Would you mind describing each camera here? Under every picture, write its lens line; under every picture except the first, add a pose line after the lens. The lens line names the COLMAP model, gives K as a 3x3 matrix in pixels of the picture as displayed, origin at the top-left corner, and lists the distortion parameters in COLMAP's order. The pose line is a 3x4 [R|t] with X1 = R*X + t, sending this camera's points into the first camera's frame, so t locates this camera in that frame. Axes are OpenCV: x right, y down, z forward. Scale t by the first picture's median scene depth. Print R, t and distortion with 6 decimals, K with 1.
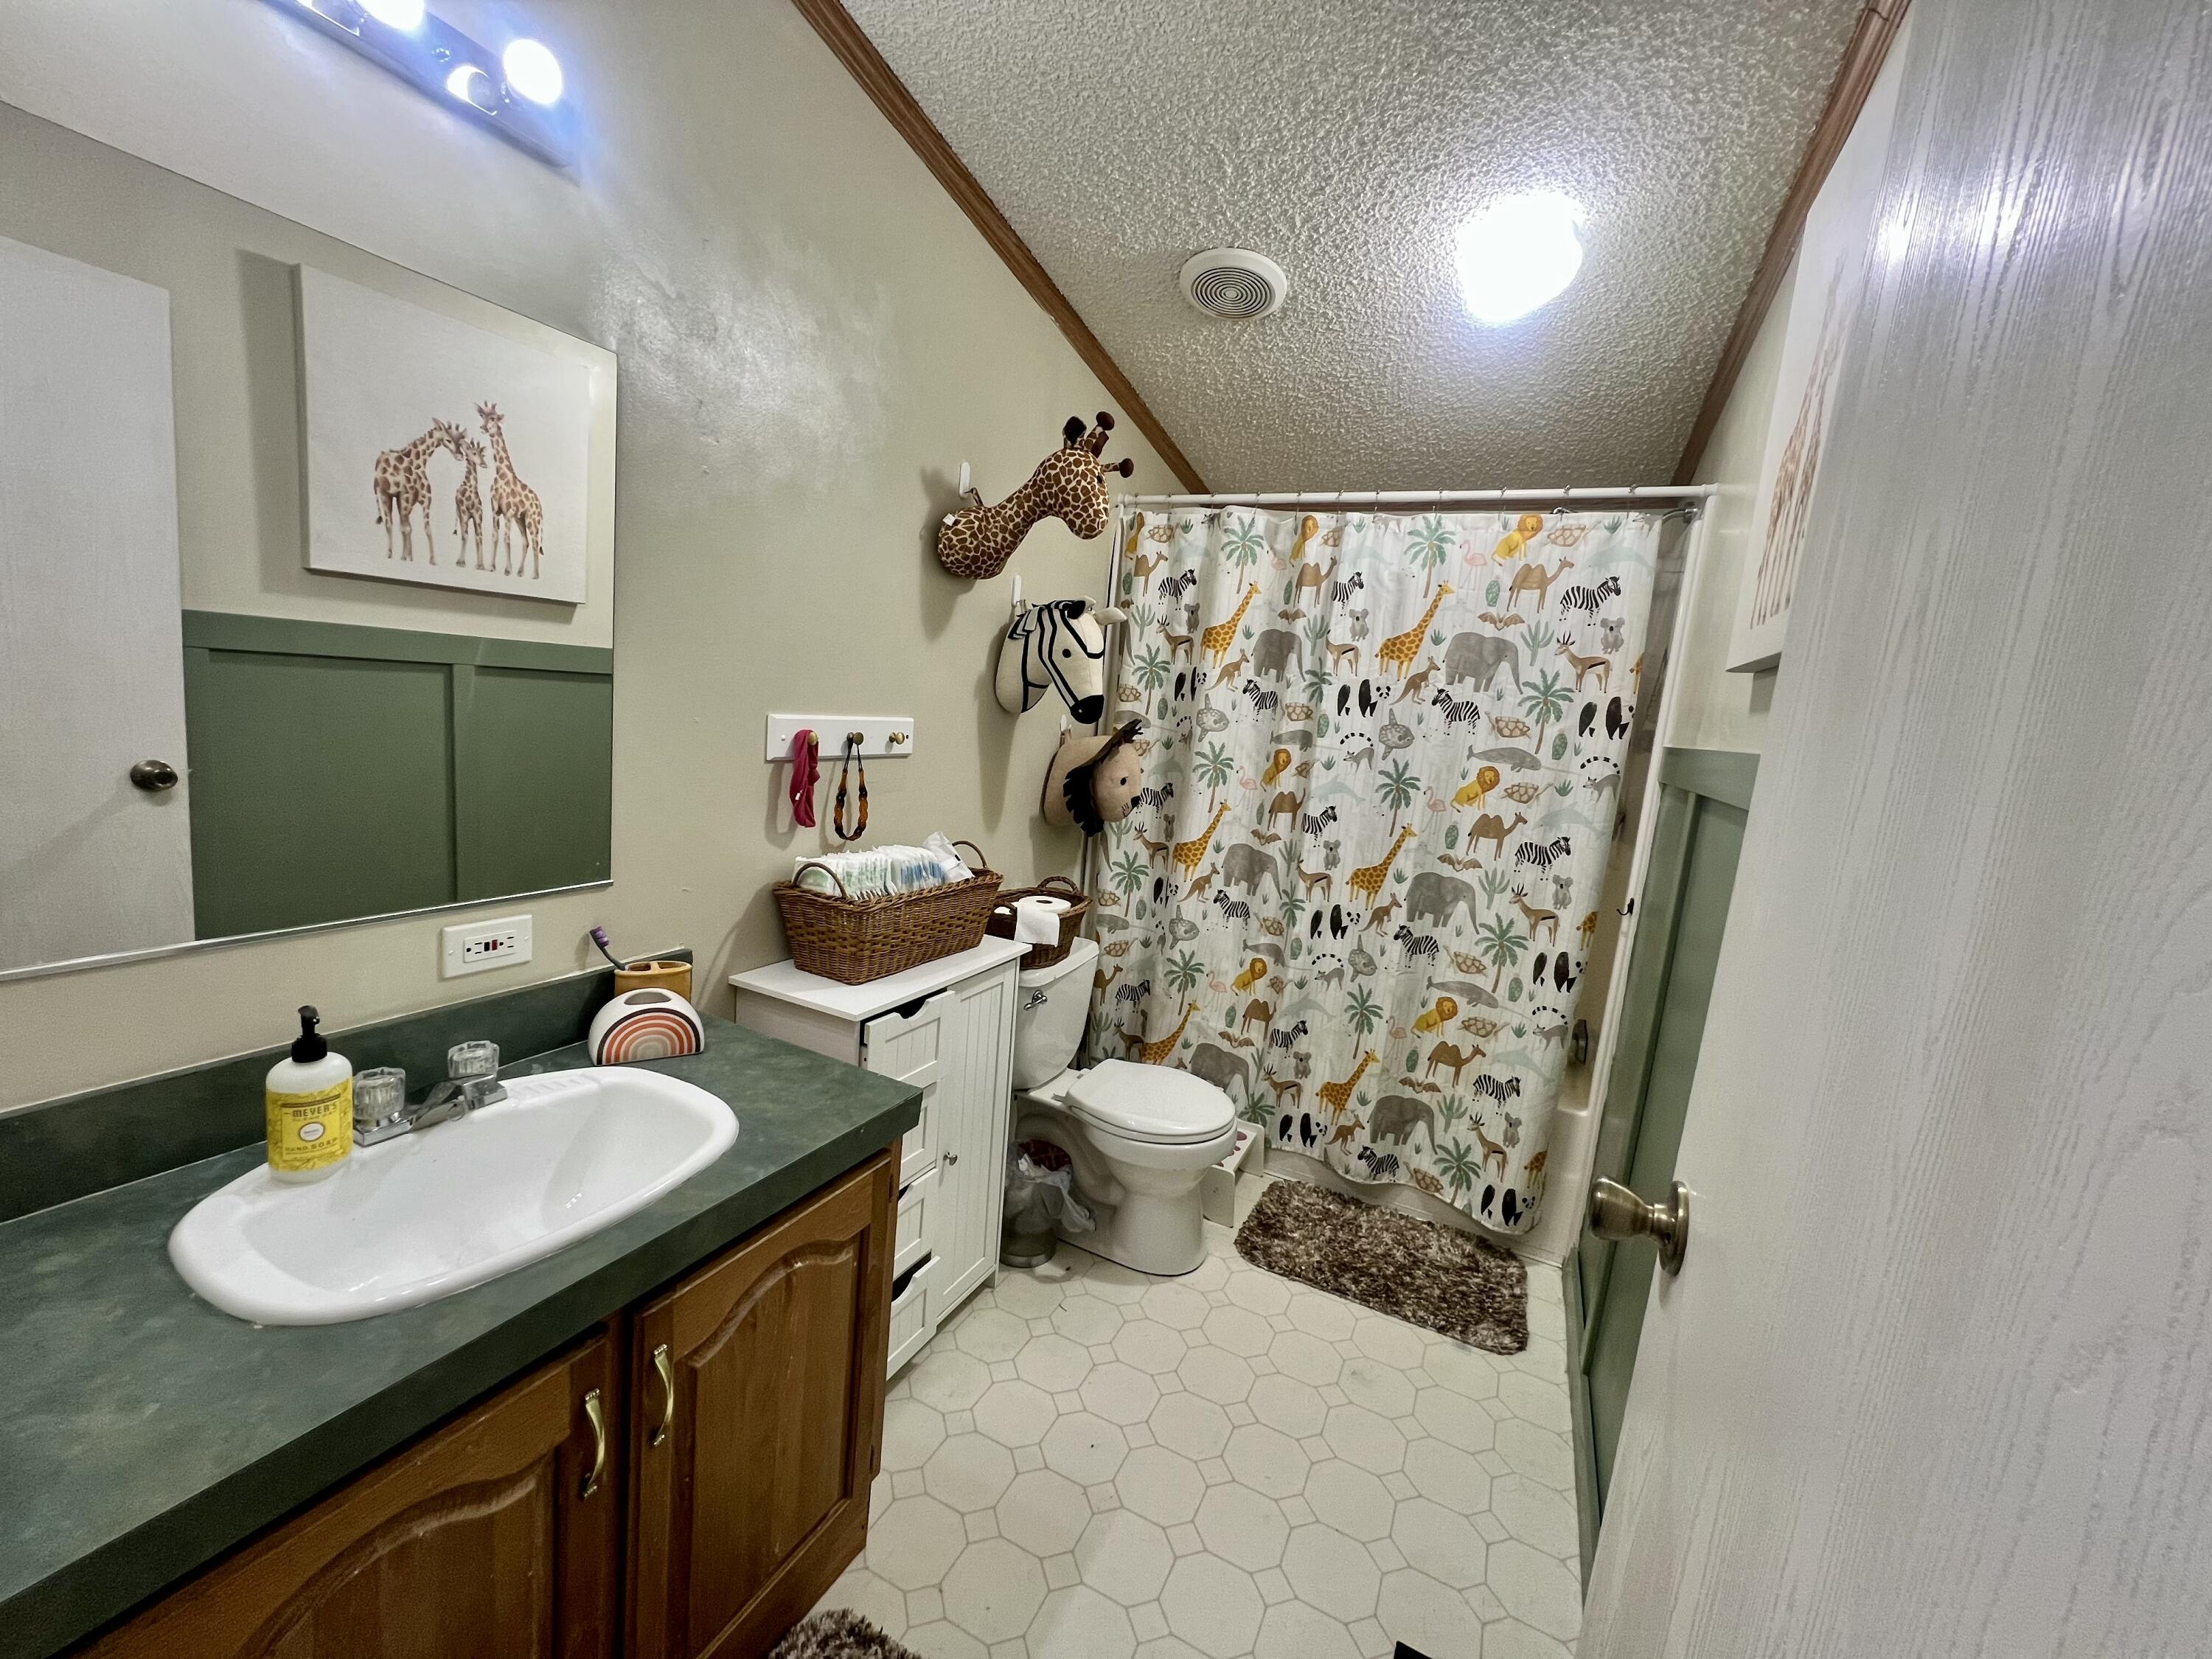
lens RADIAL K [[883.5, 0, 1099.4], [0, 883.5, 825.7], [0, 0, 1]] dist [-0.001411, 0.000222]
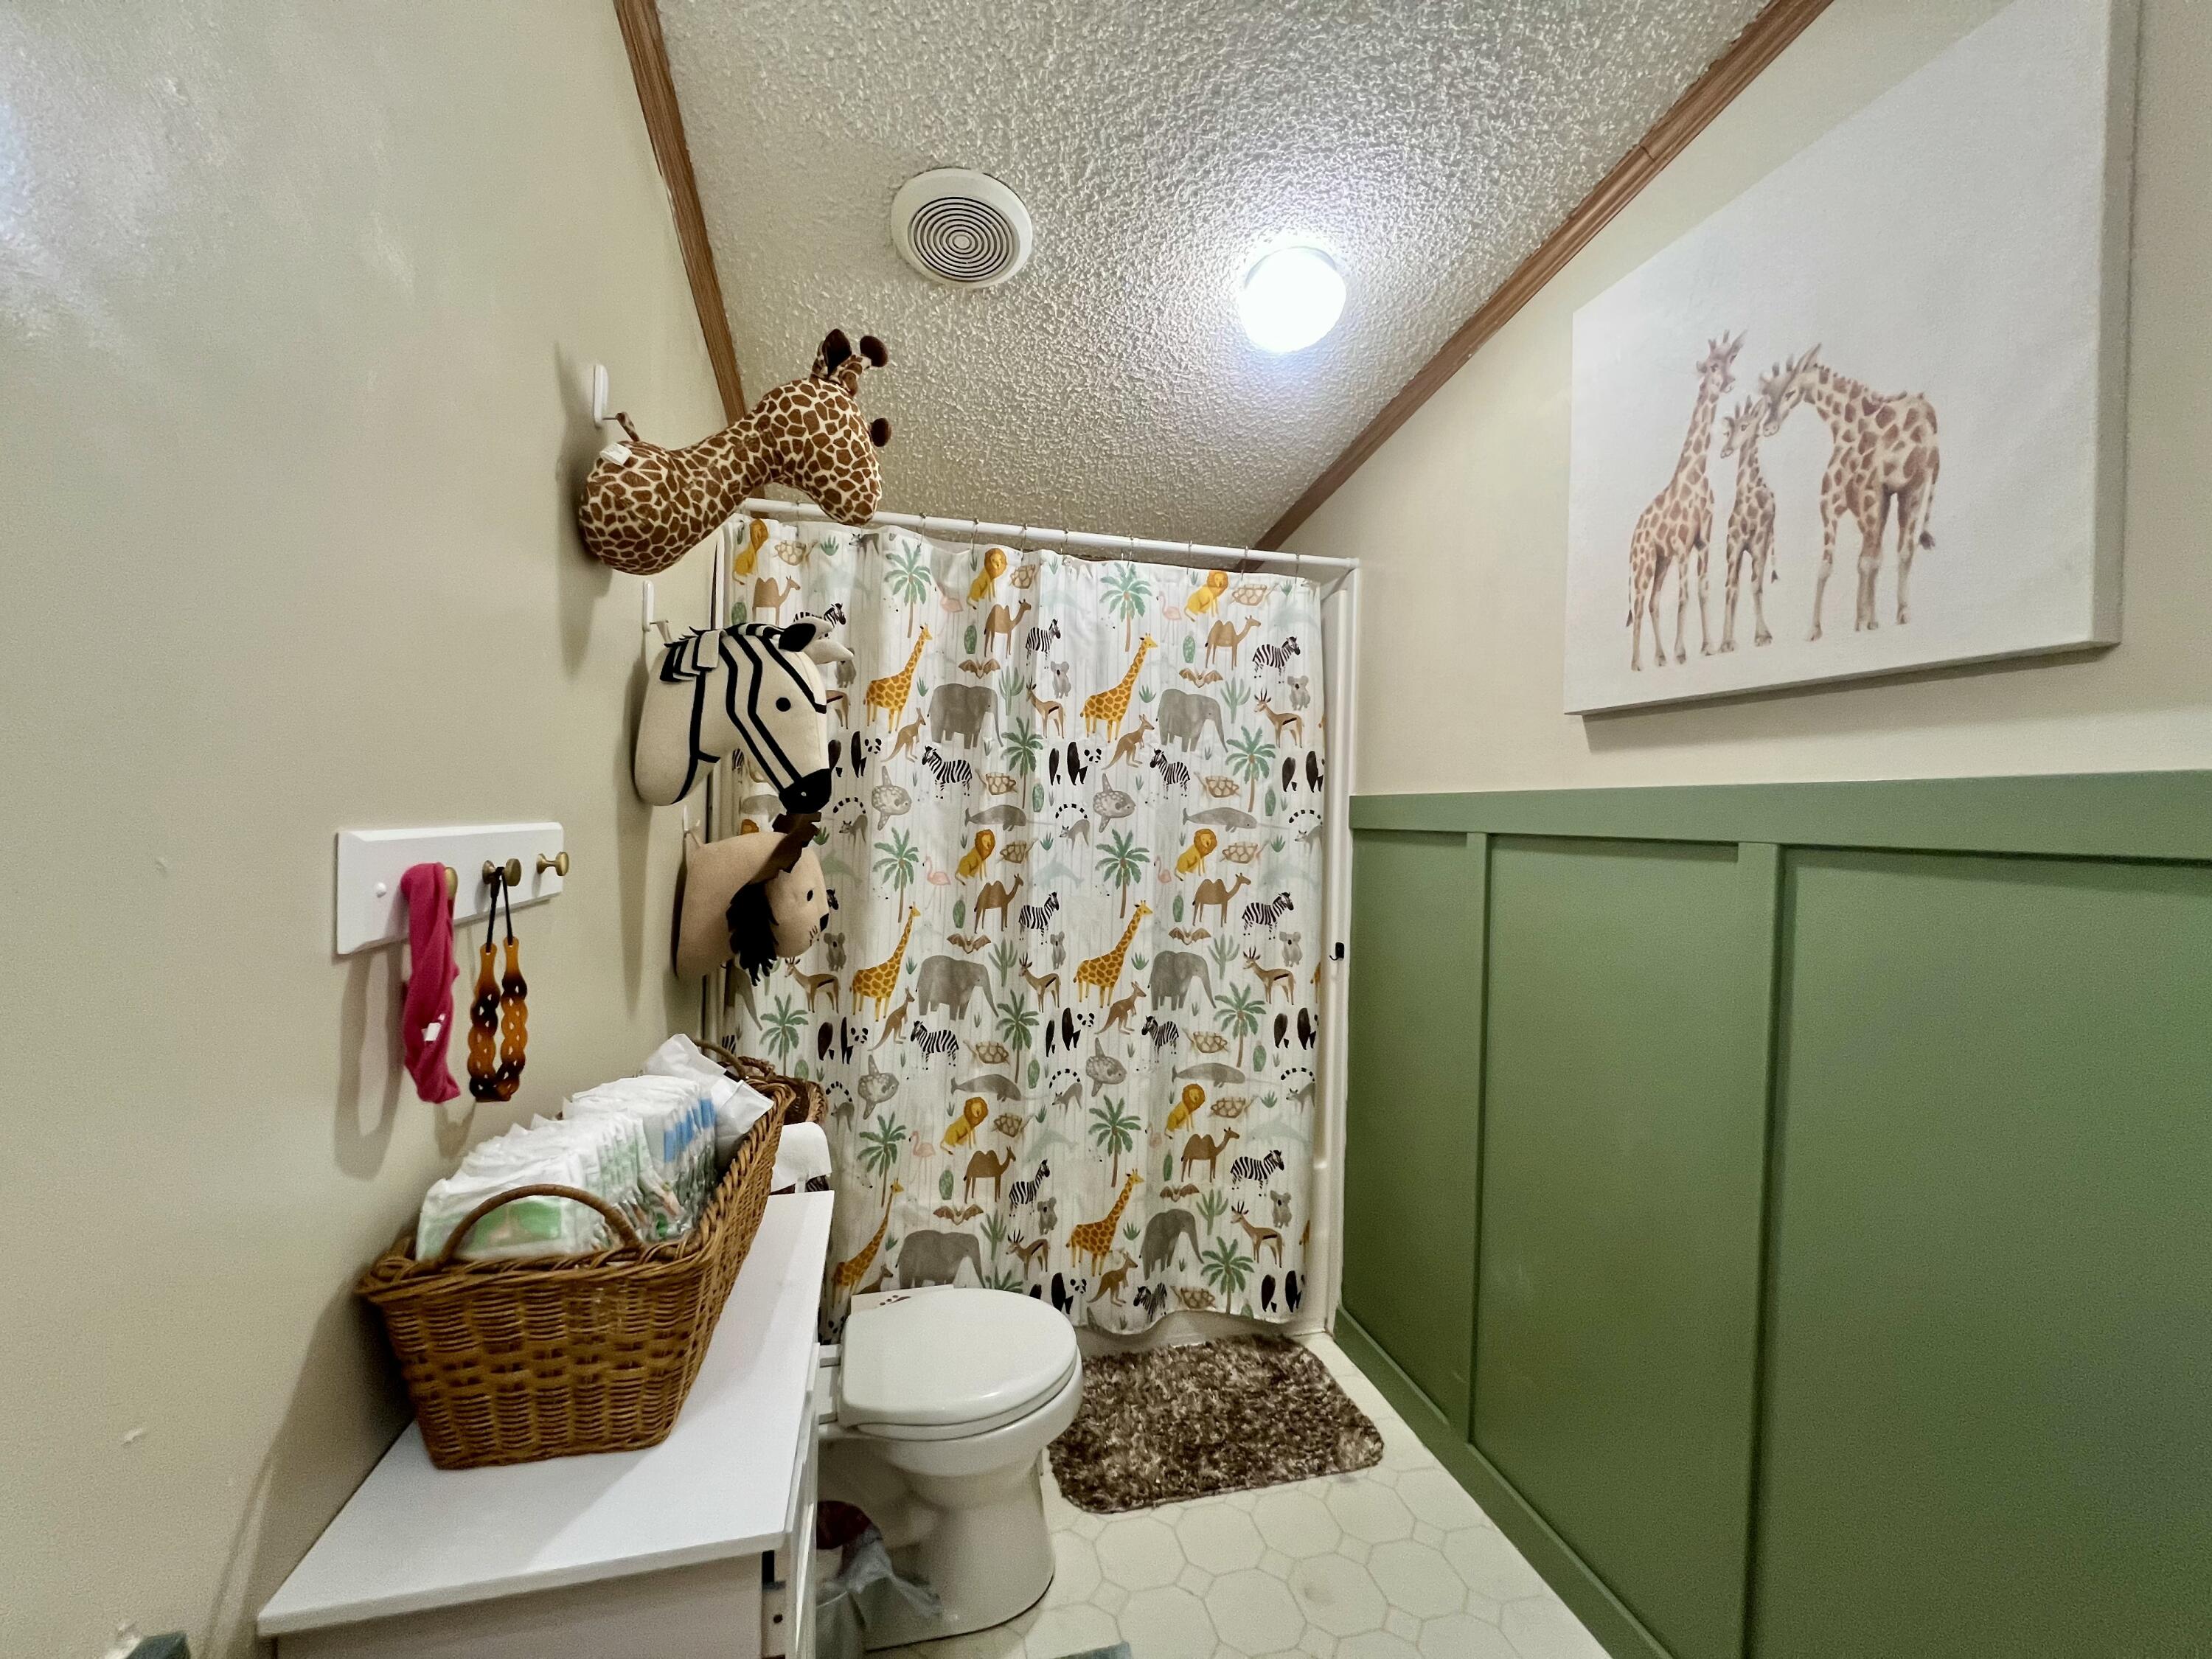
lens RADIAL K [[883.5, 0, 1099.4], [0, 883.5, 825.7], [0, 0, 1]] dist [-0.001411, 0.000222]
pose [[0.760117, -0.079385, 0.644919, -0.241462], [0.138439, 0.989507, -0.041365, -0.044678], [-0.634868, 0.120724, 0.763131, 0.330893]]
